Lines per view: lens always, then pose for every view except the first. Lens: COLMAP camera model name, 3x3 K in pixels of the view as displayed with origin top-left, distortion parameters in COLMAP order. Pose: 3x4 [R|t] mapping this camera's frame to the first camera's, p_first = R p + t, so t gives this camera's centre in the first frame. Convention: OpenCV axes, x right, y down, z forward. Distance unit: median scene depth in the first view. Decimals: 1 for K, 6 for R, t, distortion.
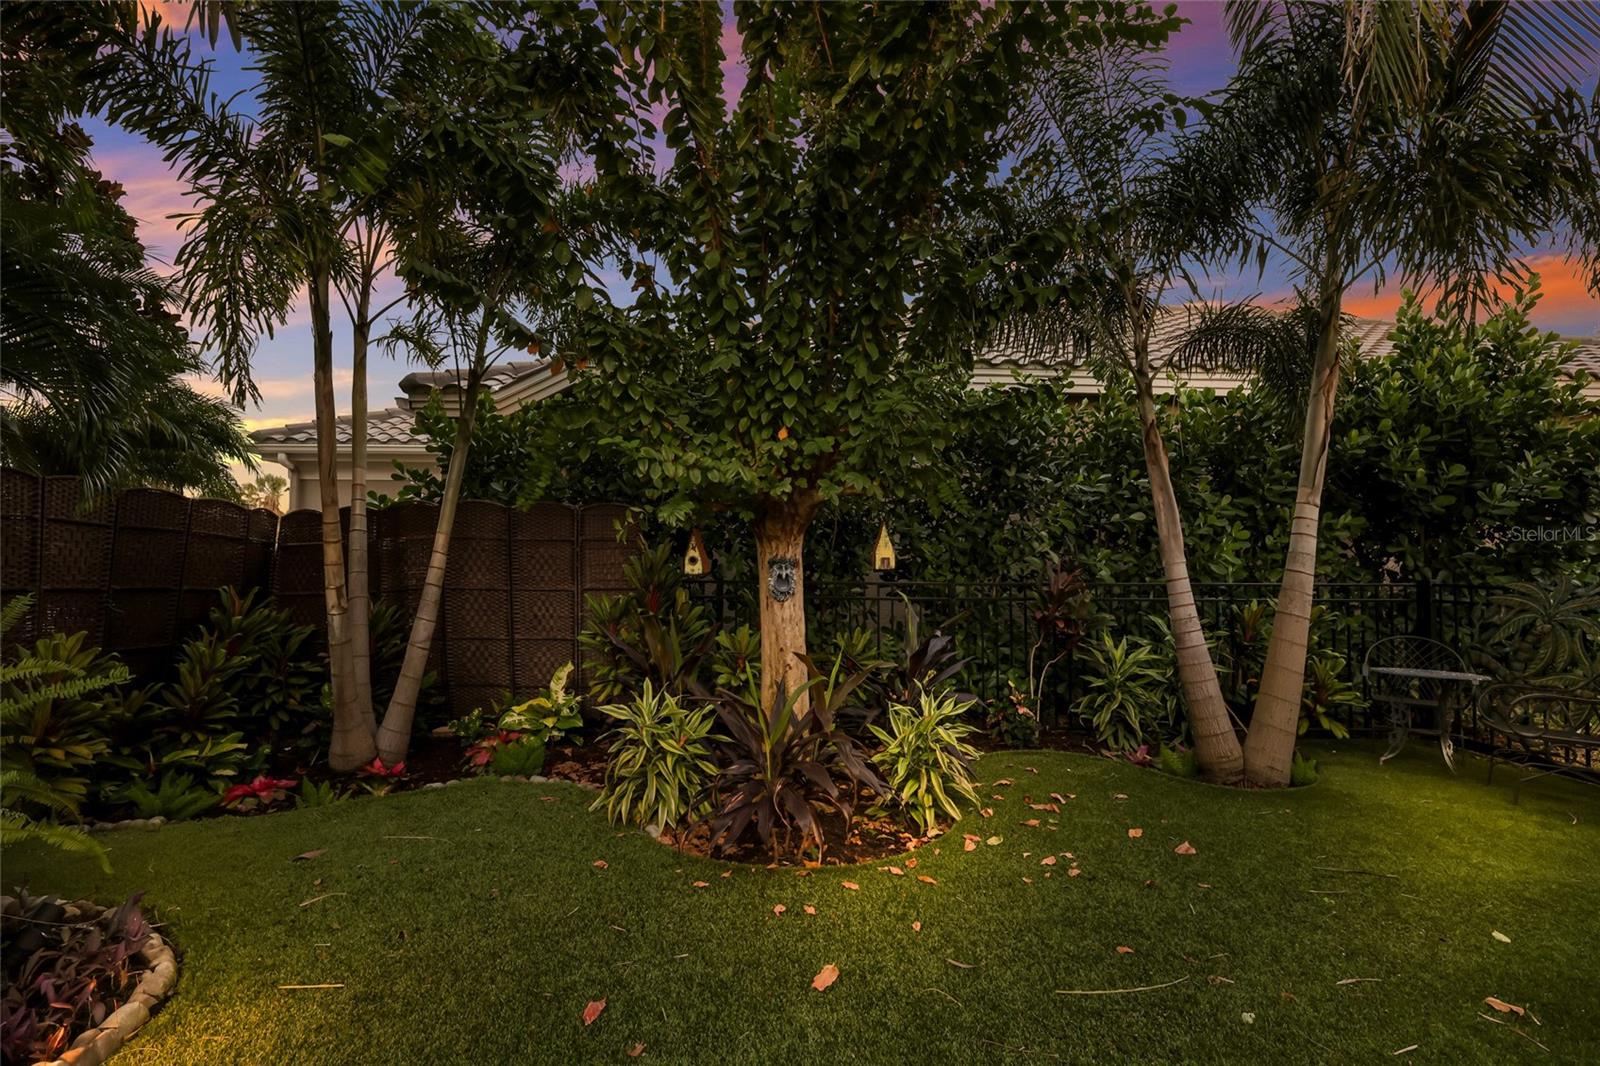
lens RADIAL K [[704.5, 0, 804.5], [0, 704.5, 530.1], [0, 0, 1]] dist [0.015977, -0.000063]
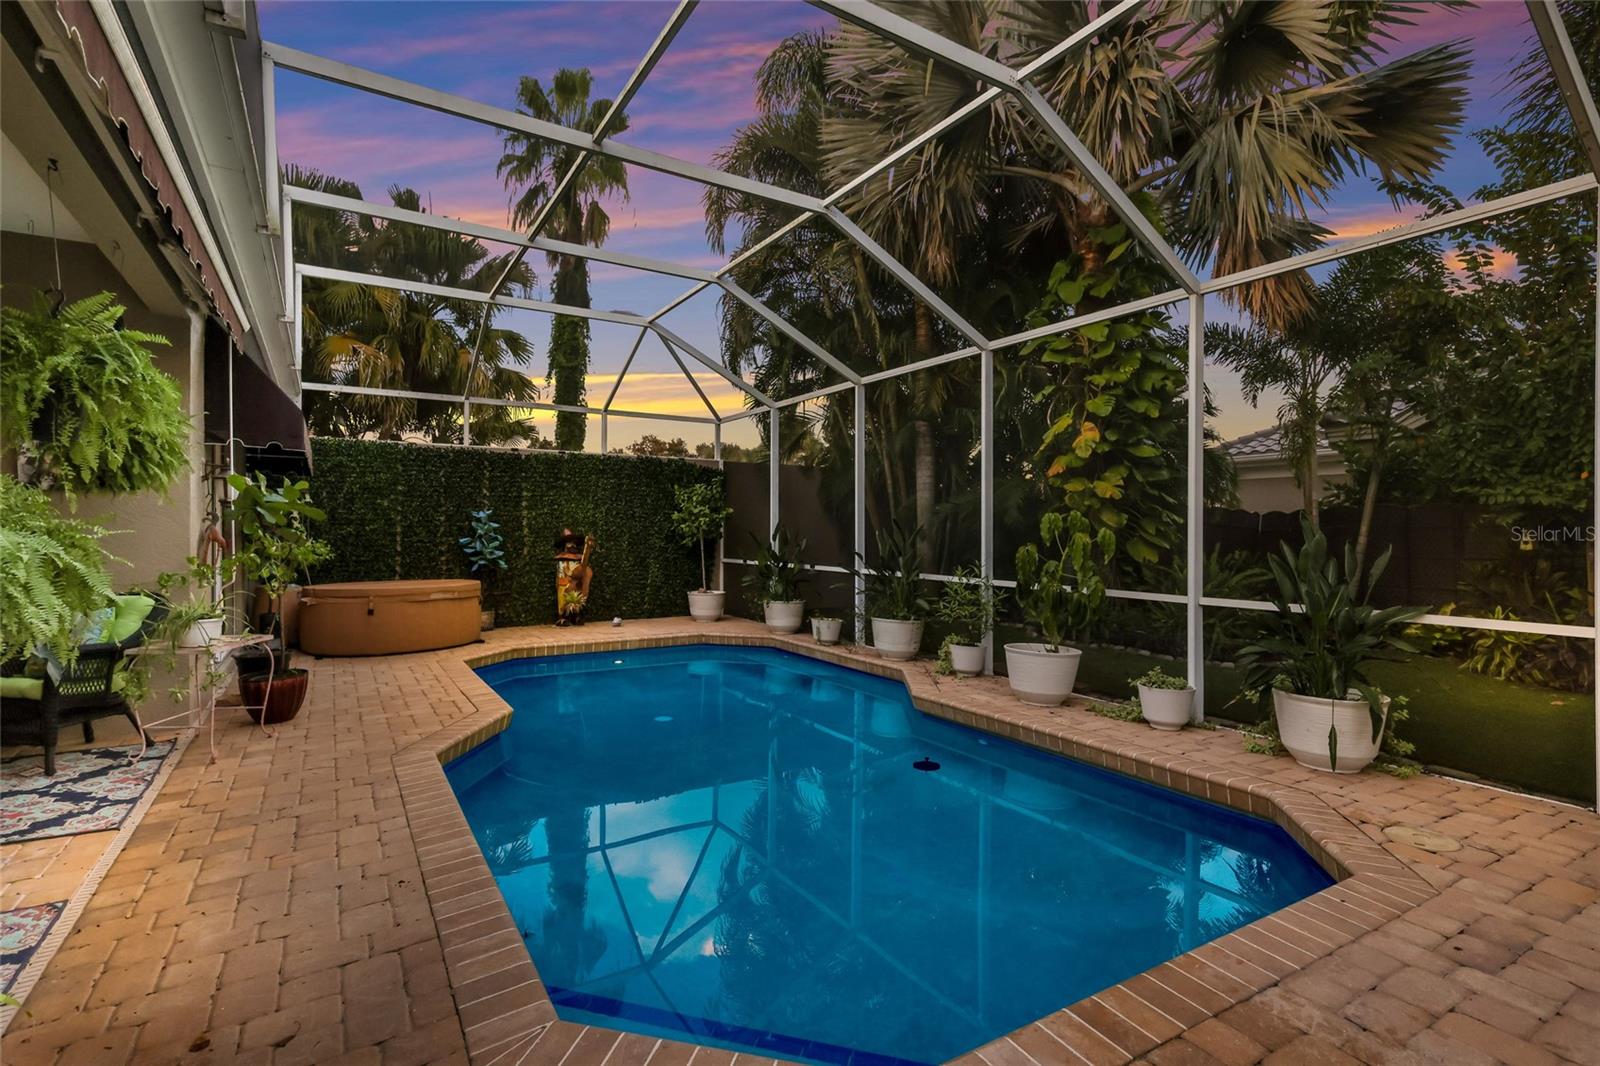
lens RADIAL K [[768.1, 0, 800.0], [0, 768.1, 533.0], [0, 0, 1]] dist [0.010314, -0.000155]
pose [[0.495161, 0.001828, -0.868799, 0.715153], [0.038083, 0.998991, 0.023807, -0.110606], [0.867966, -0.044875, 0.494592, -1.787561]]
